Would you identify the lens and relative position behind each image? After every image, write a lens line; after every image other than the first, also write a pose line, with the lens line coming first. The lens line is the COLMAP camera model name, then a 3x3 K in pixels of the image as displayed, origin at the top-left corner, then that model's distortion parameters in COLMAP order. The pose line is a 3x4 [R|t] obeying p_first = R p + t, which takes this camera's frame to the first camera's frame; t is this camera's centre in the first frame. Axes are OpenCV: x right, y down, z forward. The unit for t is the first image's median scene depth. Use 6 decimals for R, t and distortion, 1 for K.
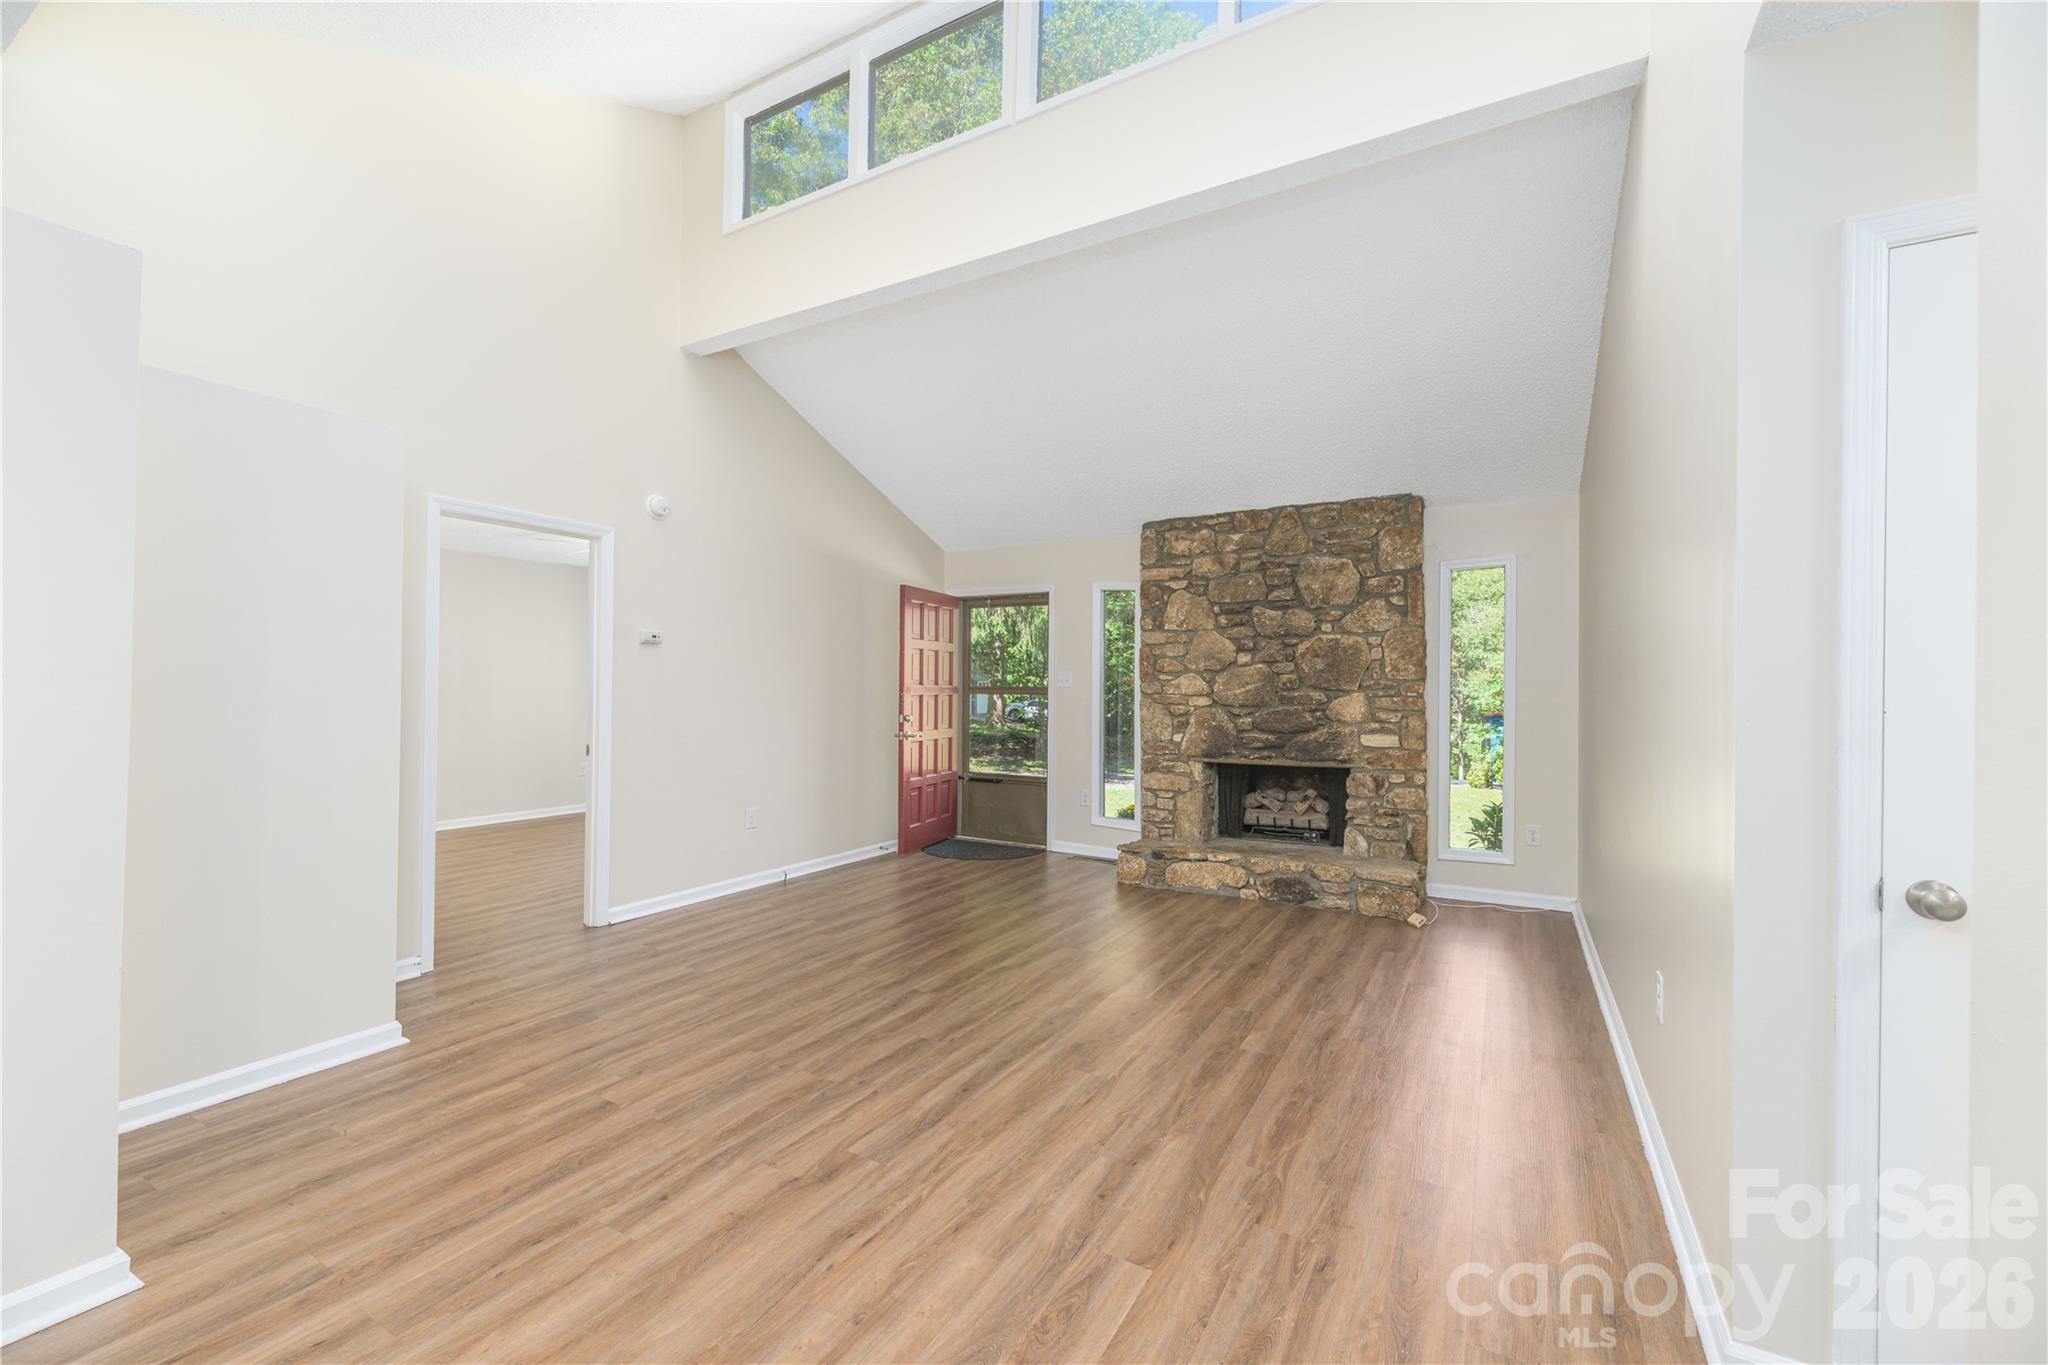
lens RADIAL K [[827.8, 0, 1032.1], [0, 827.8, 685.8], [0, 0, 1]] dist [0.000577, 0.000205]
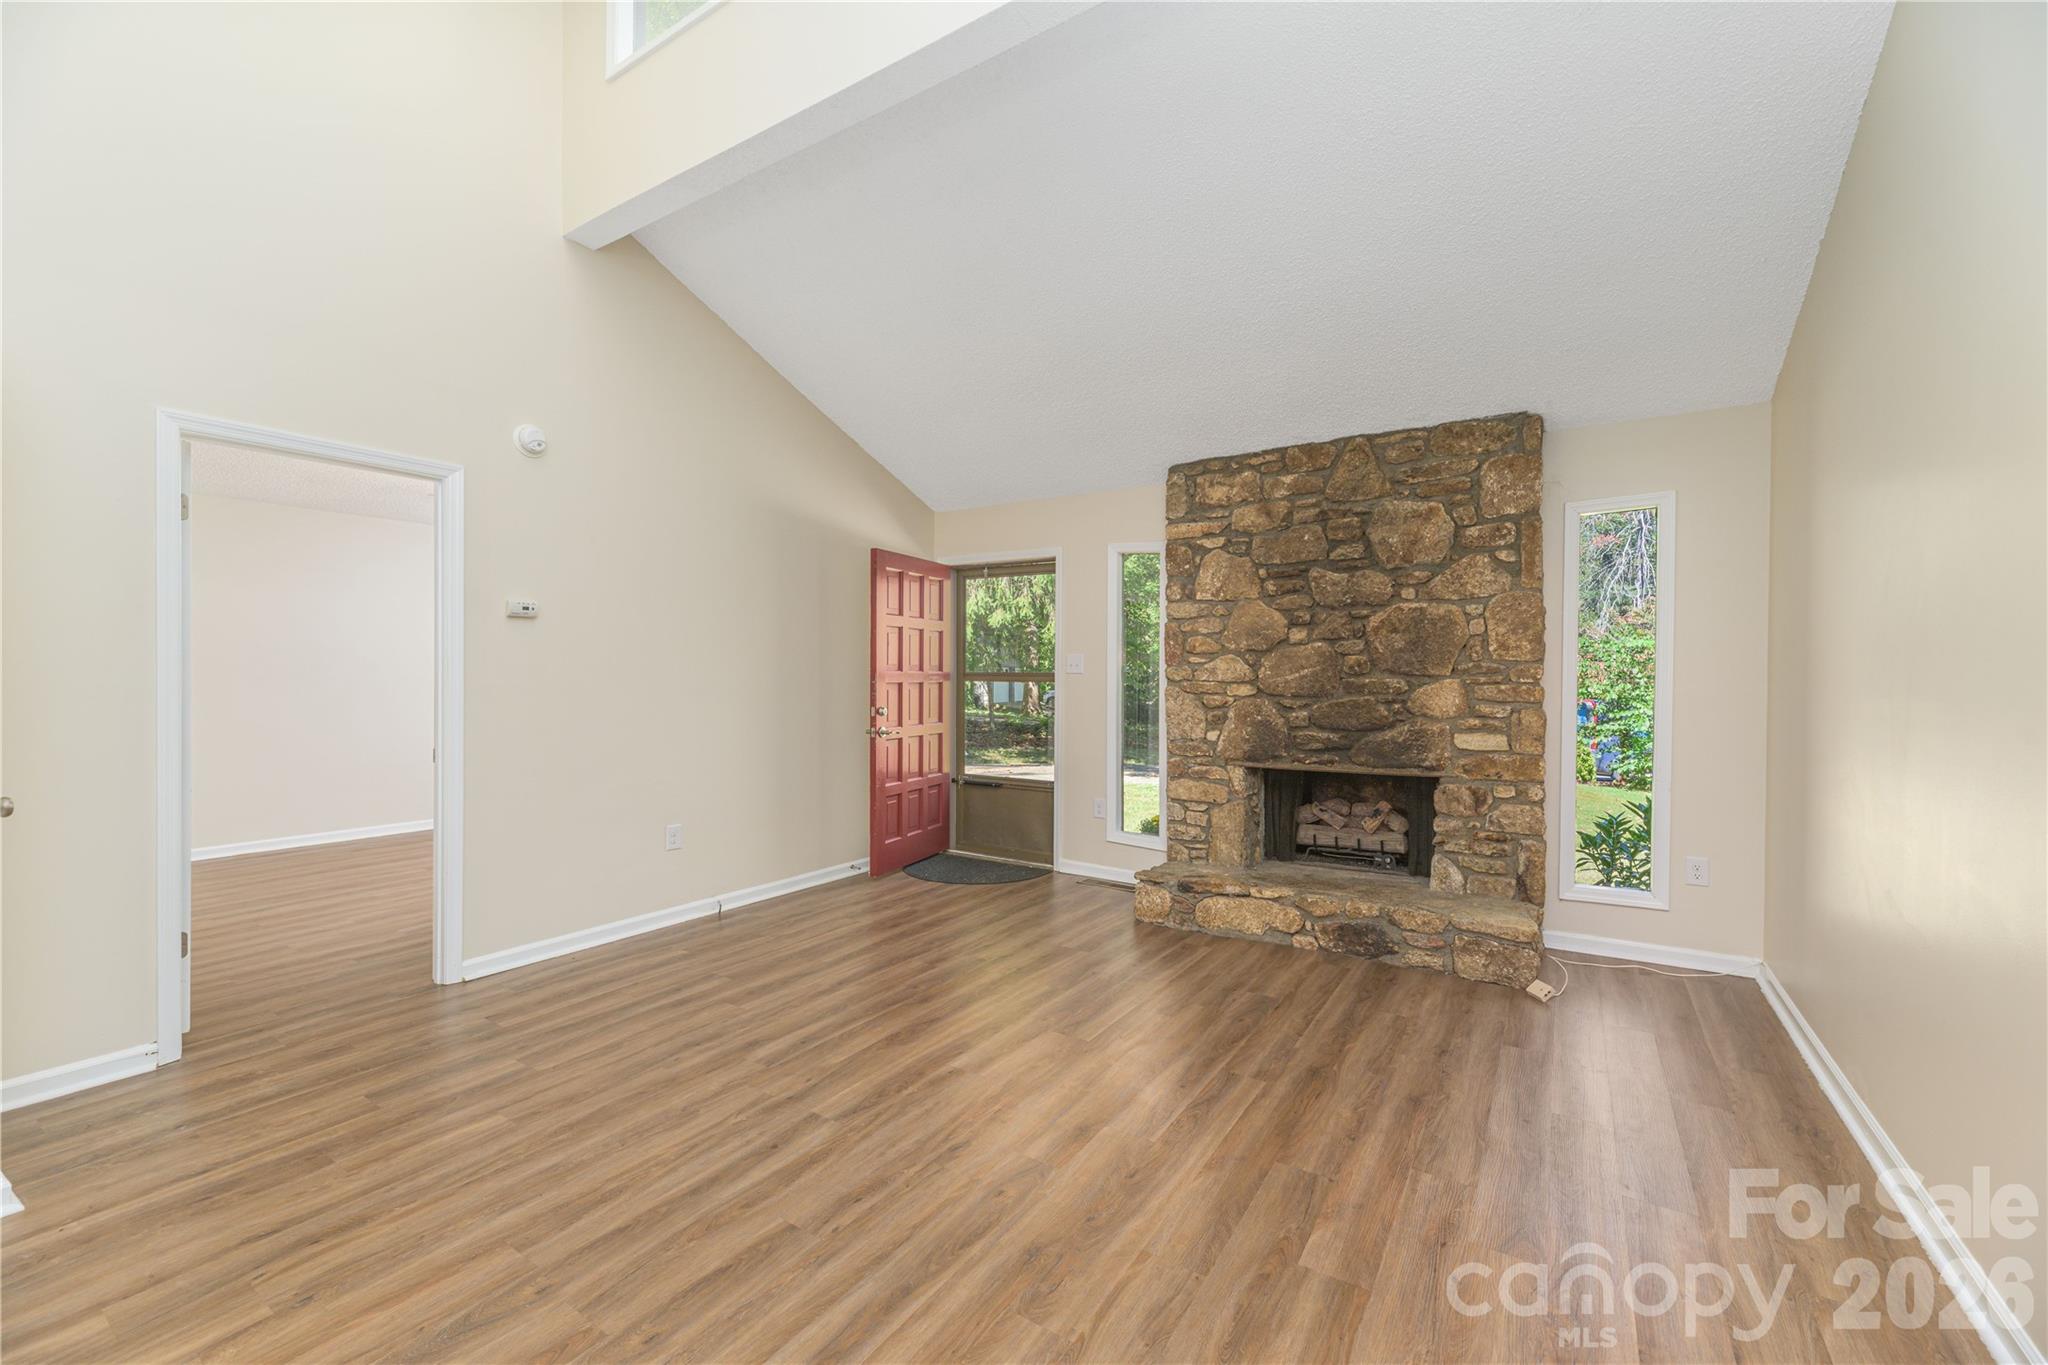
lens RADIAL K [[827.8, 0, 1032.8], [0, 827.8, 686.4], [0, 0, 1]] dist [0.000577, 0.000205]
pose [[0.998649, -0.001988, -0.051919, 0.050461], [0.002822, 0.999868, 0.015984, 0.002378], [0.051880, -0.016109, 0.998523, 0.223552]]
